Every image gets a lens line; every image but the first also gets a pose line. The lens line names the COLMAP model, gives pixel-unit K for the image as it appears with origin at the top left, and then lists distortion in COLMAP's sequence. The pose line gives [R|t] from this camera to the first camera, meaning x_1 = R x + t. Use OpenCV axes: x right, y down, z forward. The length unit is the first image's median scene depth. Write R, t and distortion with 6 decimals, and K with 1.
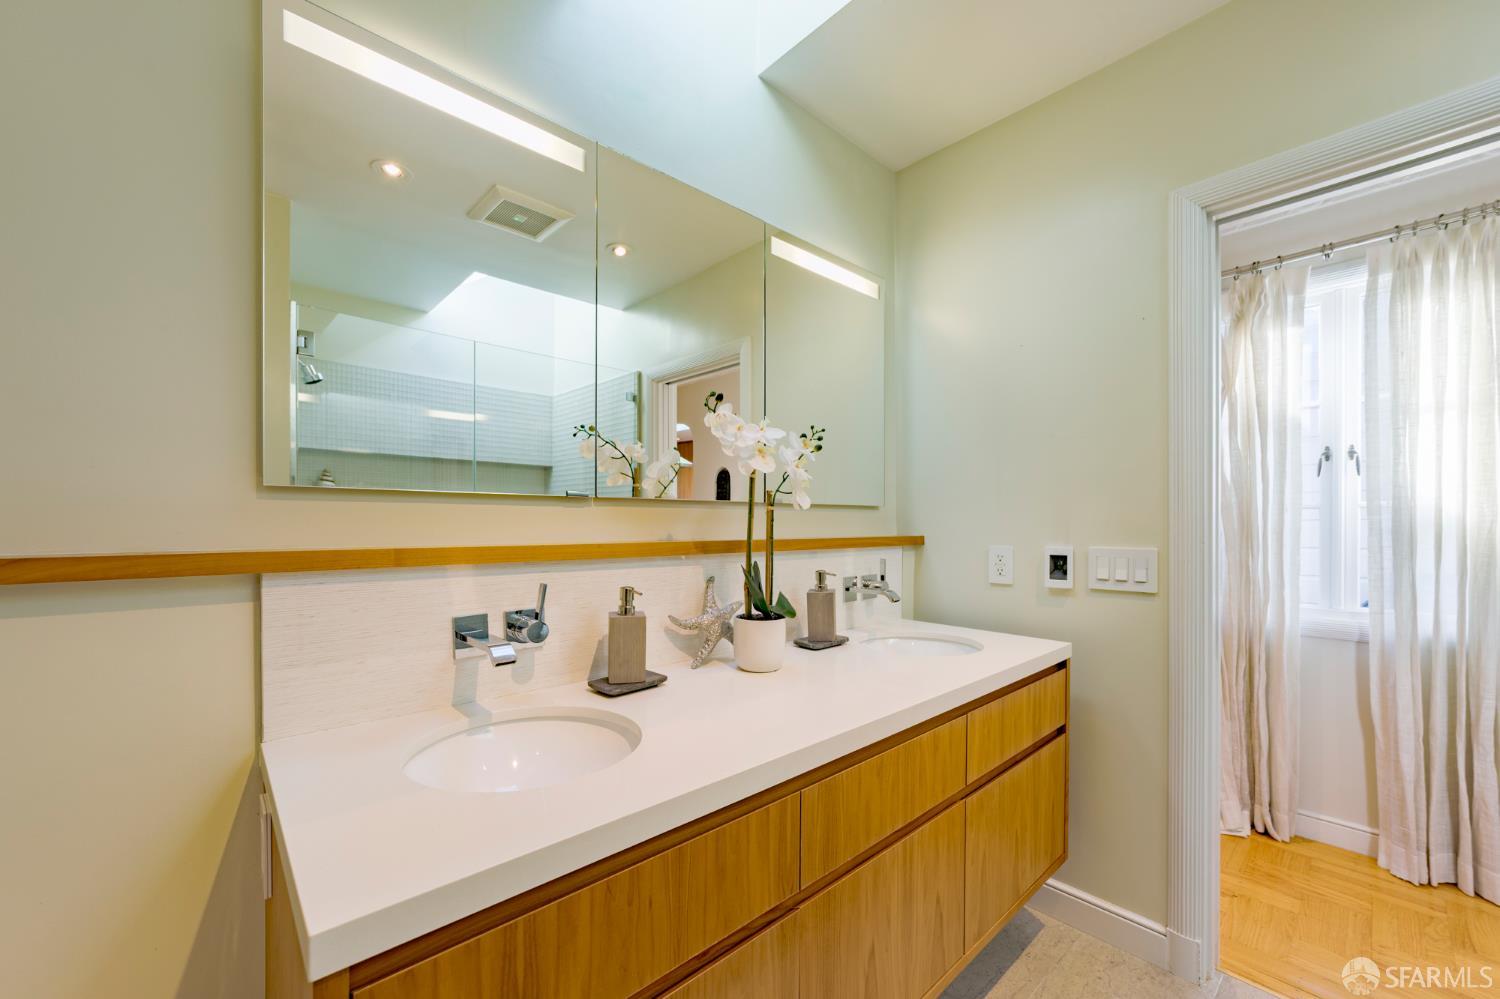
lens RADIAL K [[584.0, 0, 751.0], [0, 584.0, 501.8], [0, 0, 1]] dist [0.001641, 0.000329]
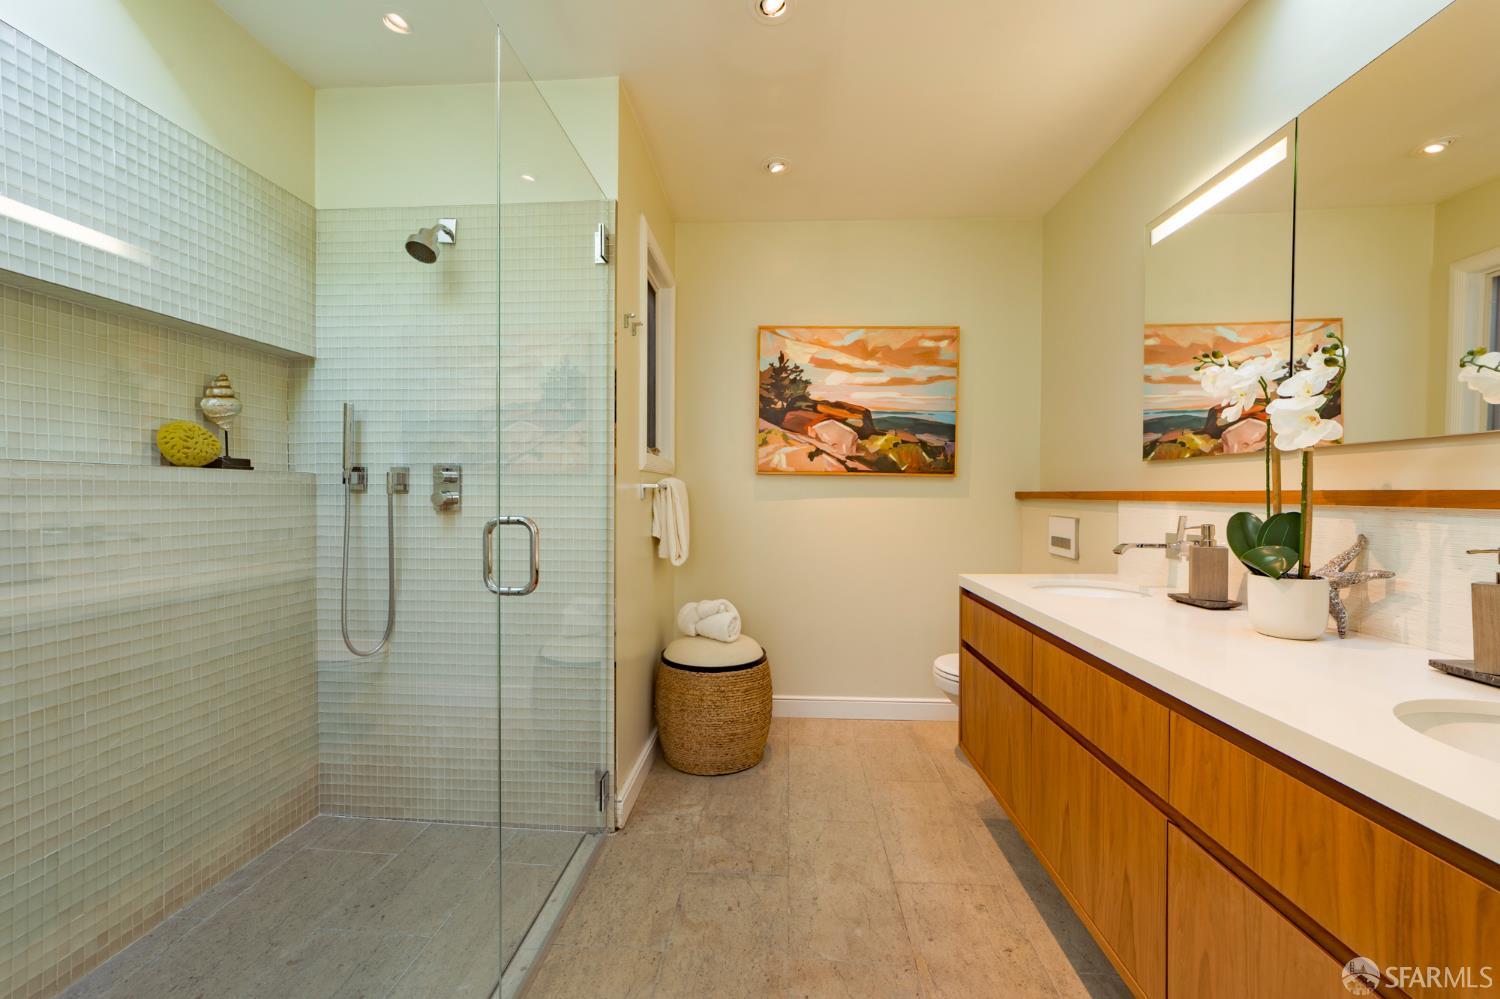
lens RADIAL K [[584.0, 0, 751.0], [0, 584.0, 501.8], [0, 0, 1]] dist [0.001641, 0.000329]
pose [[-0.725133, 0.003412, -0.688600, 0.867475], [0.015895, 0.999804, -0.011783, 0.057508], [0.688425, -0.019490, -0.725045, 0.786656]]
